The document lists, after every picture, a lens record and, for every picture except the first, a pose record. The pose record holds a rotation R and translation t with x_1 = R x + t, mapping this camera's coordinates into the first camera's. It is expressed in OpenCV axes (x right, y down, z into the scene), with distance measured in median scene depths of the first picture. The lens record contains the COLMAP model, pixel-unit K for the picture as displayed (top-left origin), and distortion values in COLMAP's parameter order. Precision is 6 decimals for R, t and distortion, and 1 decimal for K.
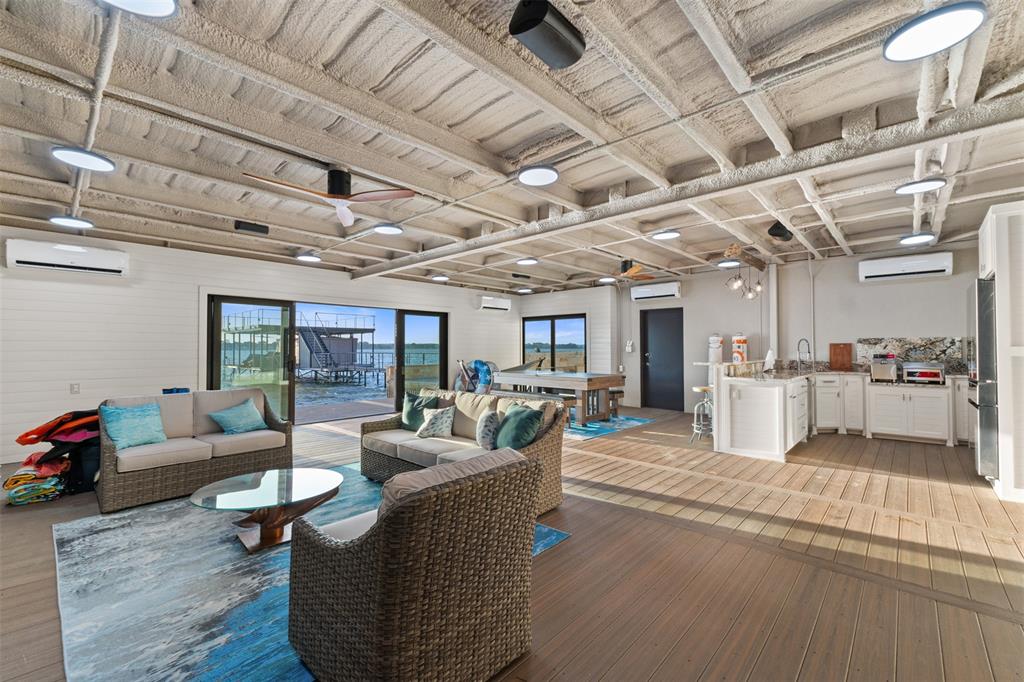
lens RADIAL K [[430.4, 0, 509.5], [0, 430.4, 341.4], [0, 0, 1]] dist [-0.000178, 0.000190]
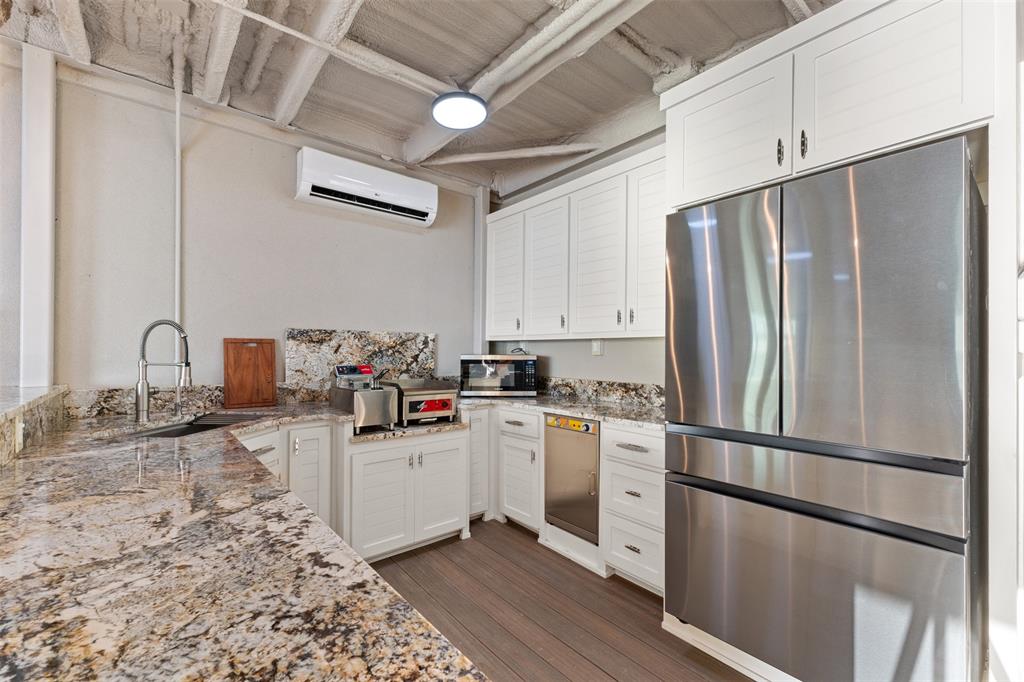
lens RADIAL K [[430.4, 0, 510.4], [0, 430.4, 348.1], [0, 0, 1]] dist [-0.000178, 0.000190]
pose [[0.128433, 0.013631, 0.991624, 0.414773], [-0.021266, 0.999713, -0.010988, 0.012704], [-0.991490, -0.019677, 0.128686, 0.723437]]
